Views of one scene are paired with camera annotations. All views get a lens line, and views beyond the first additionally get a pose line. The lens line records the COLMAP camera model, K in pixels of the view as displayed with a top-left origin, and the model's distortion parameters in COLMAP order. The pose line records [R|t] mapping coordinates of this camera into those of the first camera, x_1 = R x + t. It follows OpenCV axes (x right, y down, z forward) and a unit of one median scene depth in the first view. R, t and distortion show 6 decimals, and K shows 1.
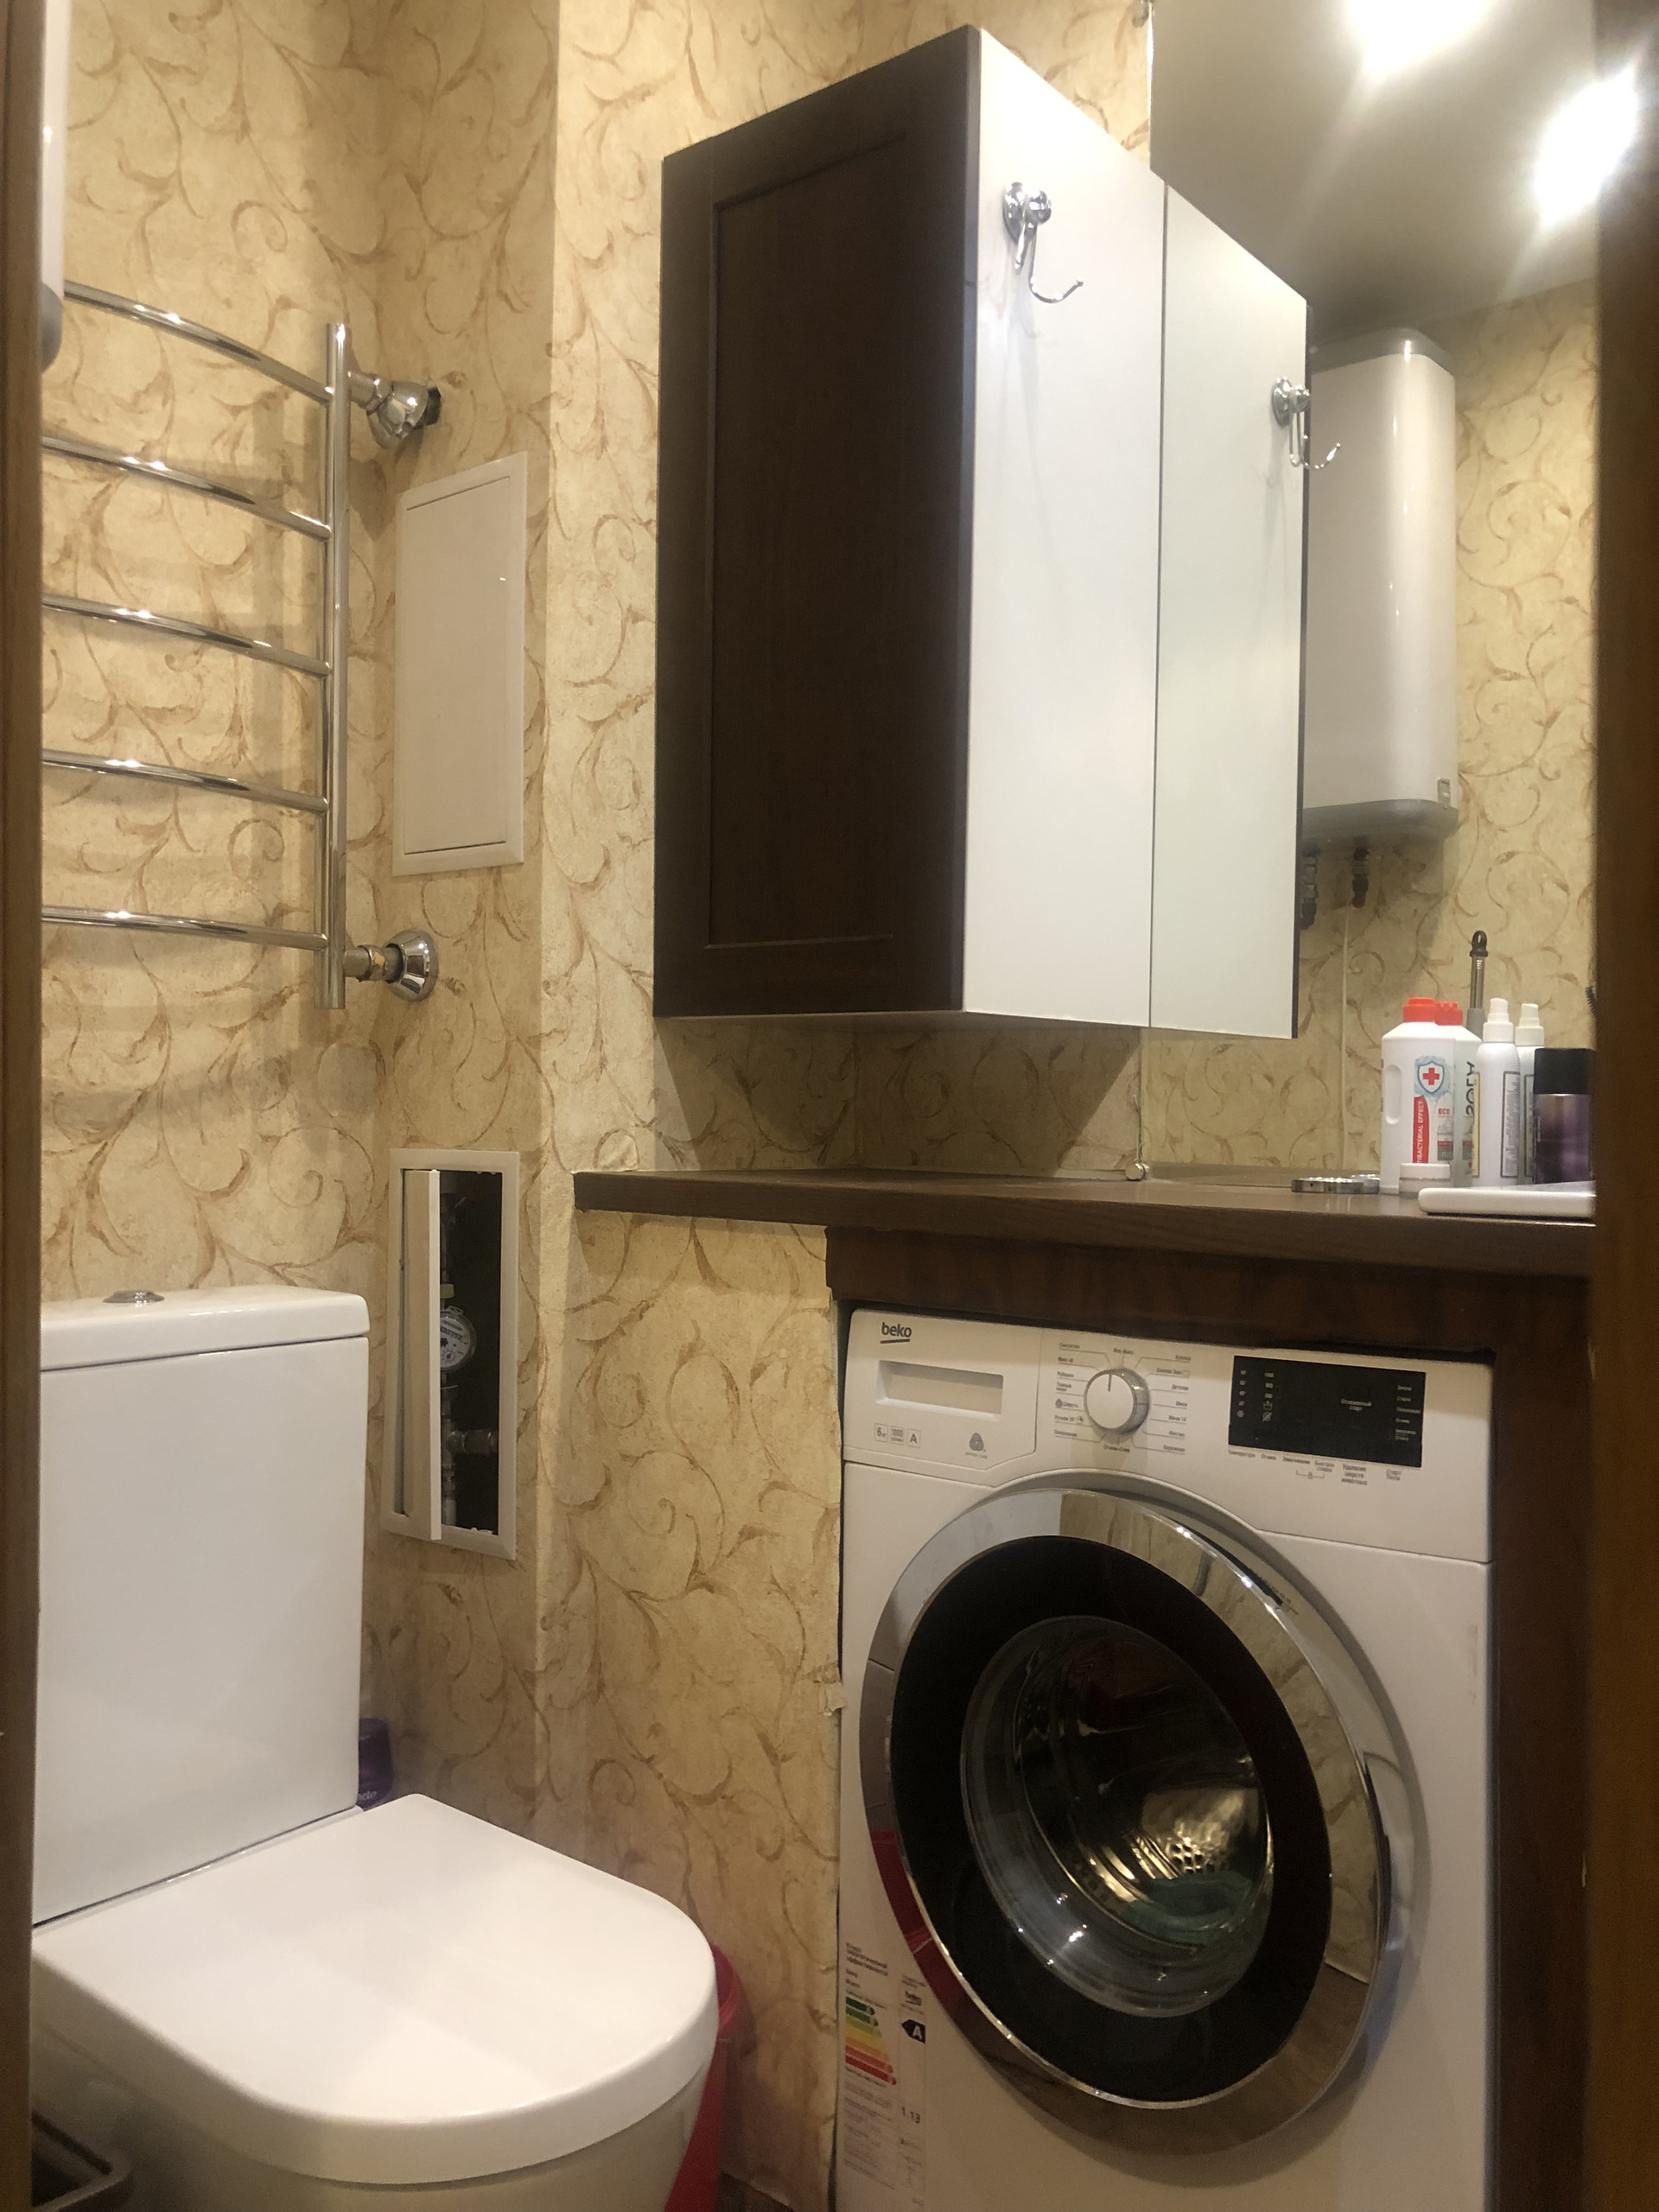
lens RADIAL K [[1817.9, 0, 827.7], [0, 1817.9, 1096.3], [0, 0, 1]] dist [0.034191, -0.042452]
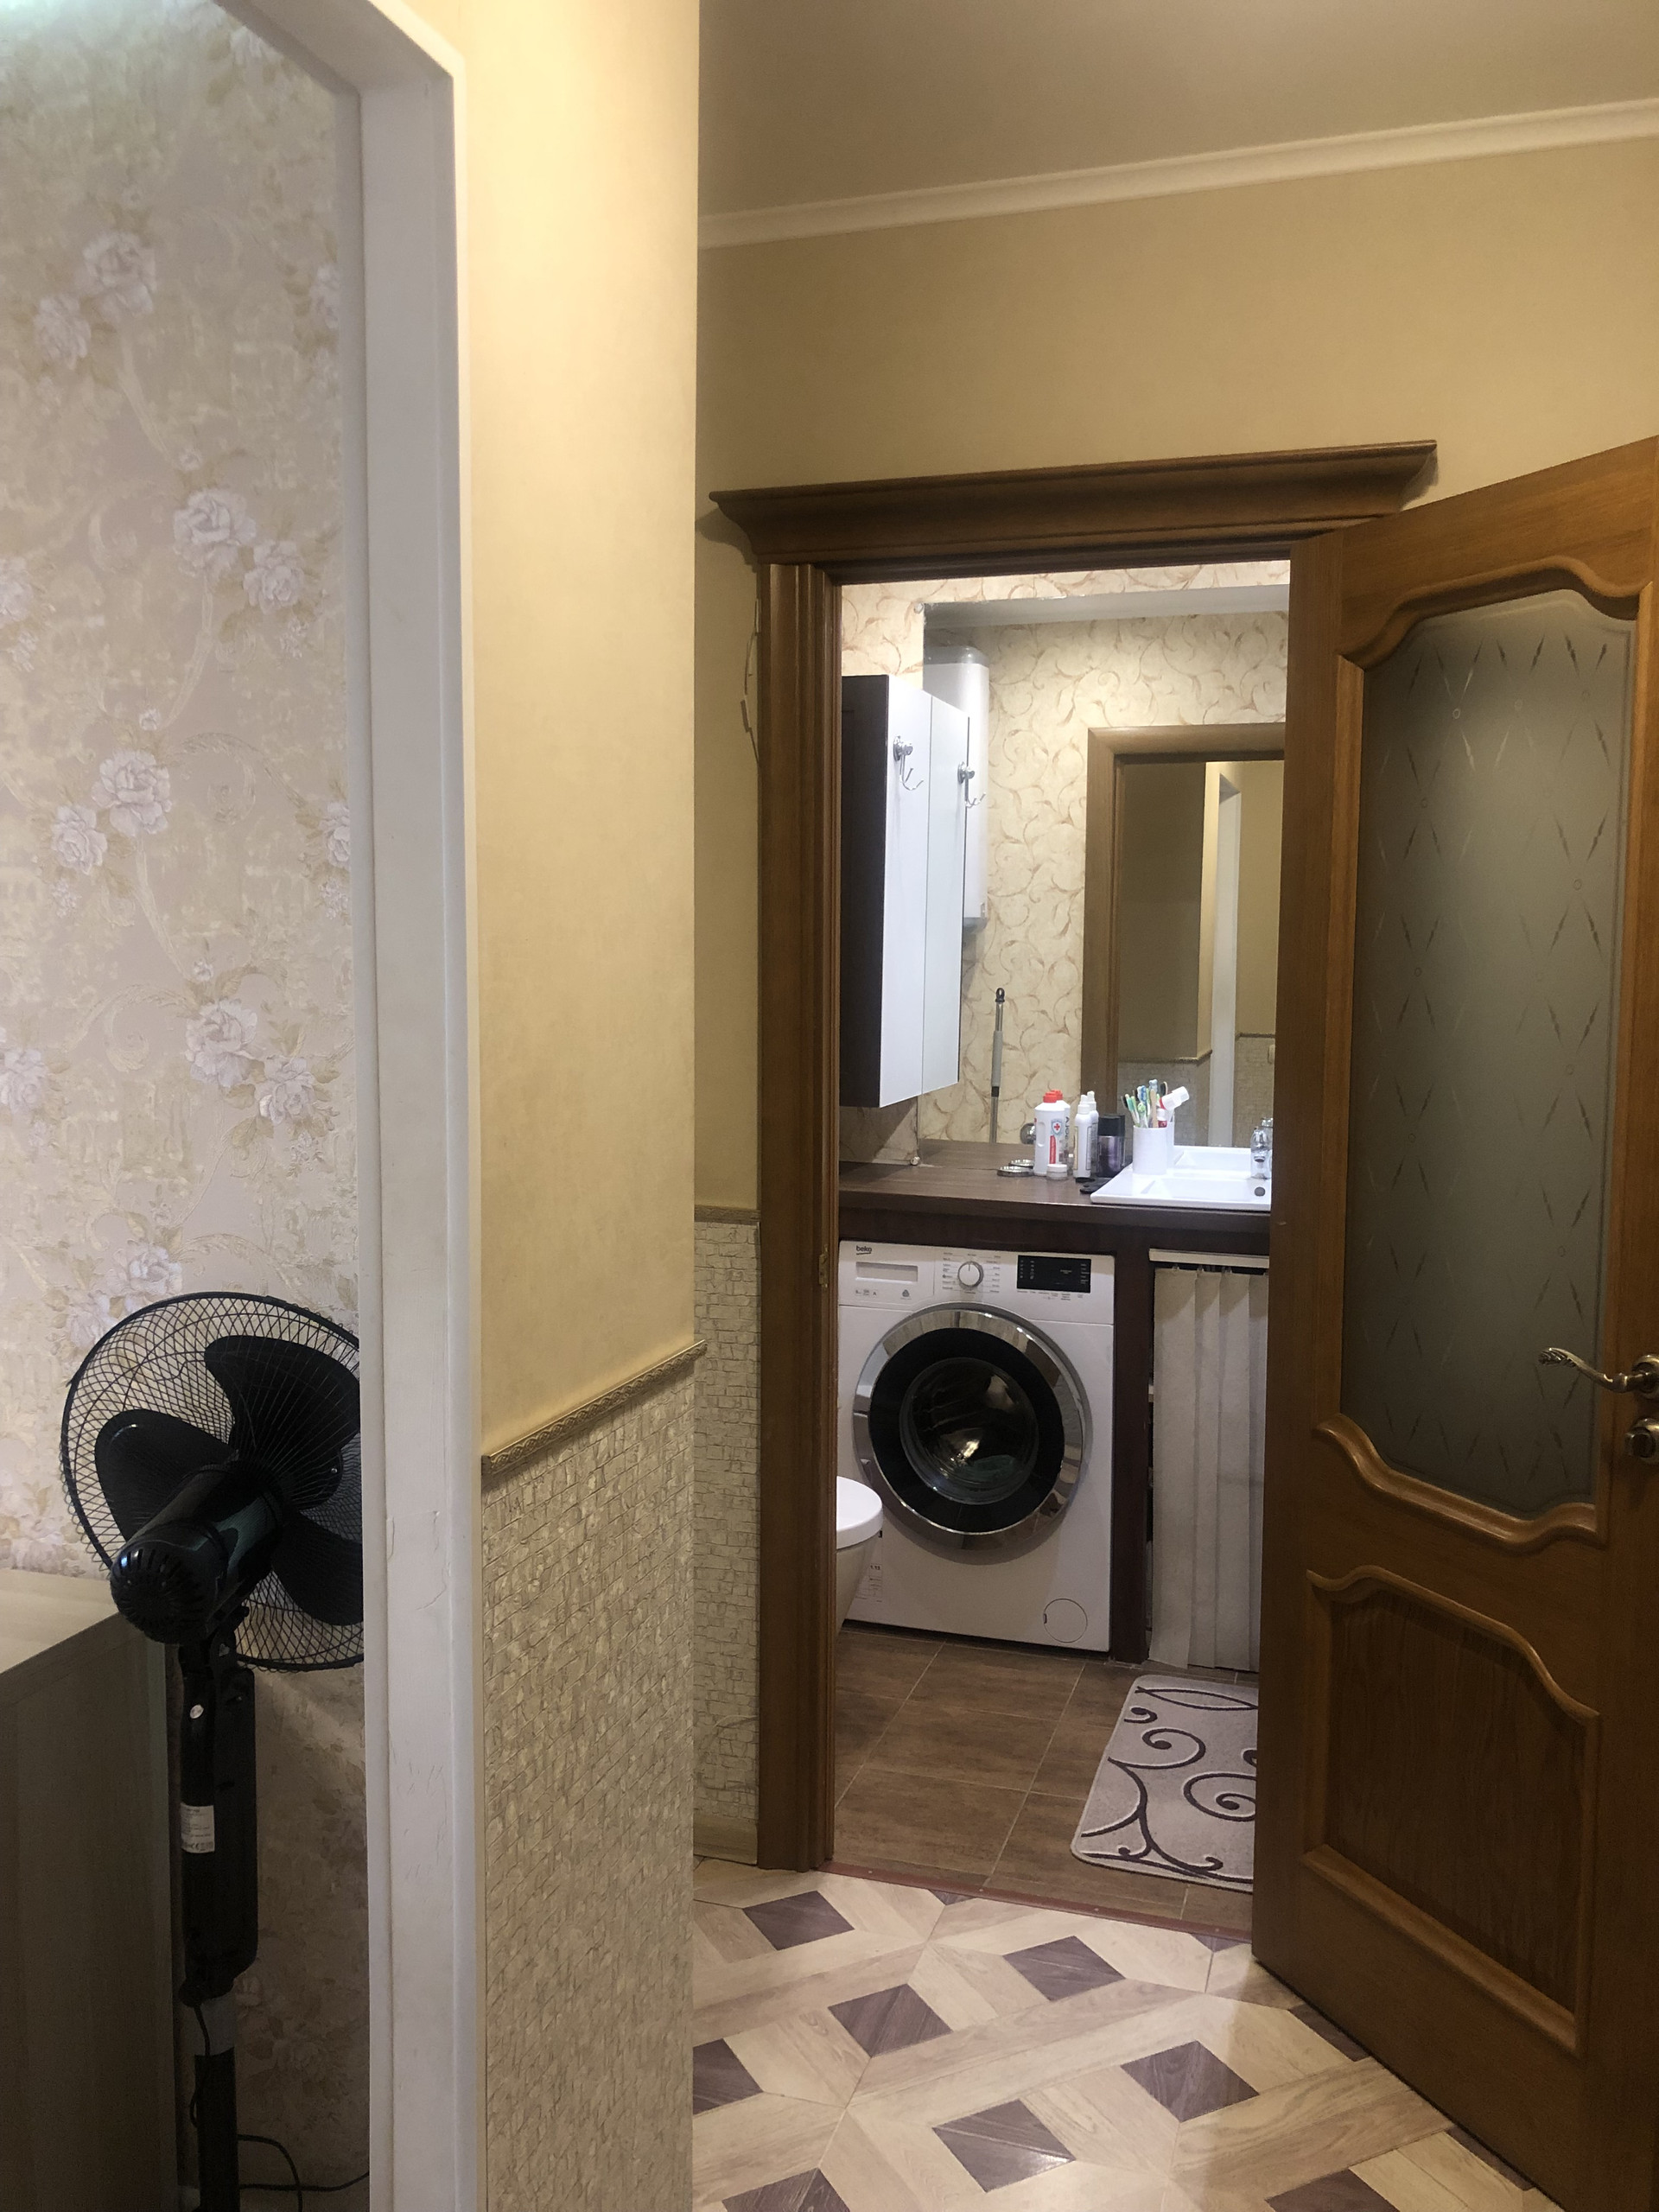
lens RADIAL K [[1817.9, 0, 807.3], [0, 1817.9, 1095.7], [0, 0, 1]] dist [0.034191, -0.042452]
pose [[0.935653, -0.030825, 0.351572, -0.764794], [-0.003751, 0.995254, 0.097243, -0.266668], [-0.352901, -0.092304, 0.931096, -1.029964]]
